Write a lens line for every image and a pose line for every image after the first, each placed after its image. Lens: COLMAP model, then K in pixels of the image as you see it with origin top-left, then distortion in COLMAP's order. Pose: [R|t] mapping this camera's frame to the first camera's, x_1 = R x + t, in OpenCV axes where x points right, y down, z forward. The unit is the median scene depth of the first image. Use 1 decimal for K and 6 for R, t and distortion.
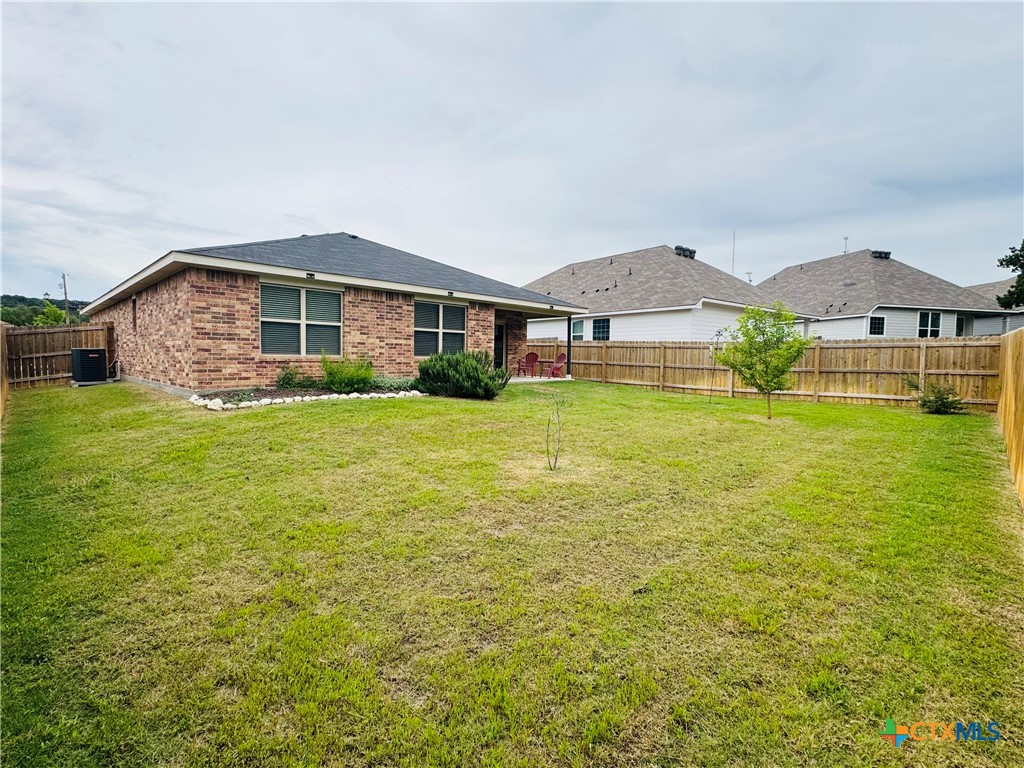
lens RADIAL K [[478.7, 0, 512.0], [0, 478.7, 384.0], [0, 0, 1]] dist [0.001604, 0.000222]
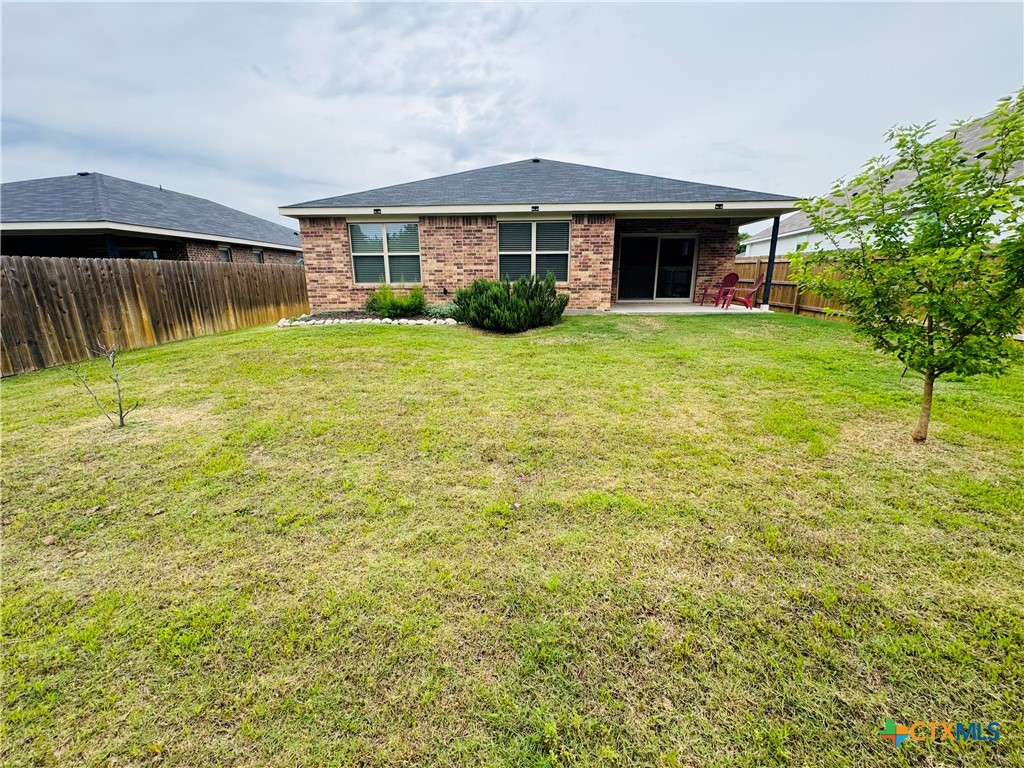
lens RADIAL K [[409.8, 0, 510.2], [0, 409.8, 378.0], [0, 0, 1]] dist [-0.002522, -0.000147]
pose [[0.671283, 0.151500, -0.725553, 0.483092], [-0.025492, 0.983028, 0.181677, -0.020181], [0.740762, -0.103461, 0.663752, 0.485556]]
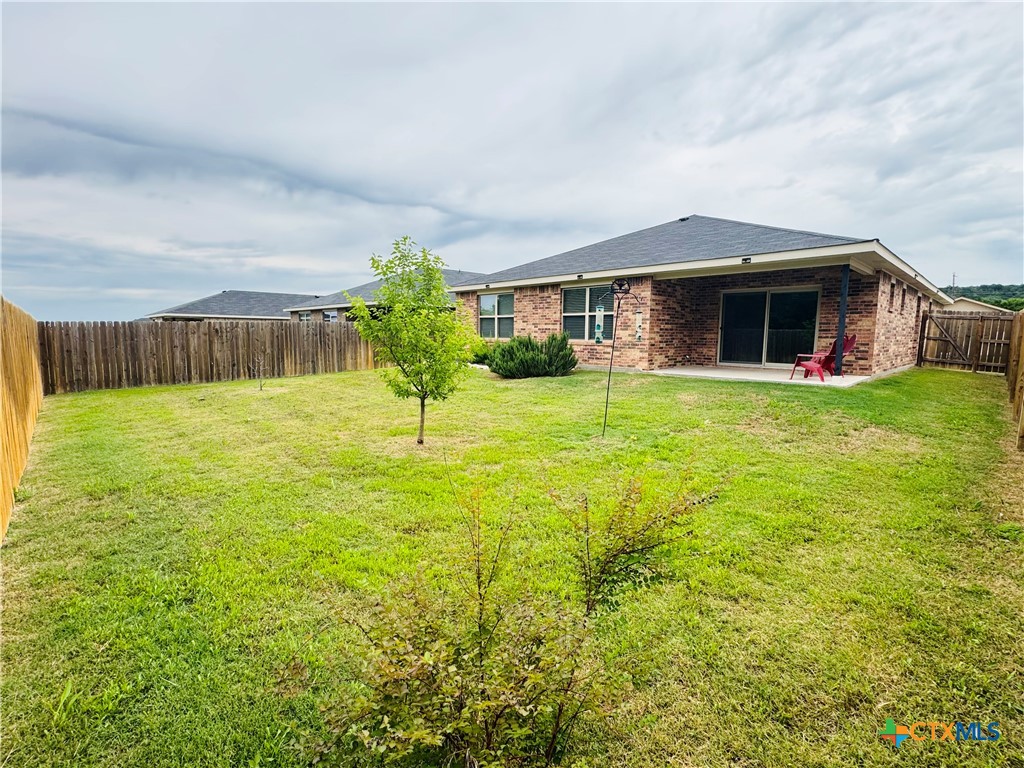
lens RADIAL K [[478.7, 0, 512.0], [0, 478.7, 384.0], [0, 0, 1]] dist [0.001604, 0.000222]
pose [[-0.024950, 0.083205, -0.996220, 0.997439], [-0.072169, 0.993780, 0.084808, -0.044376], [0.997080, 0.074012, -0.018790, 0.996293]]
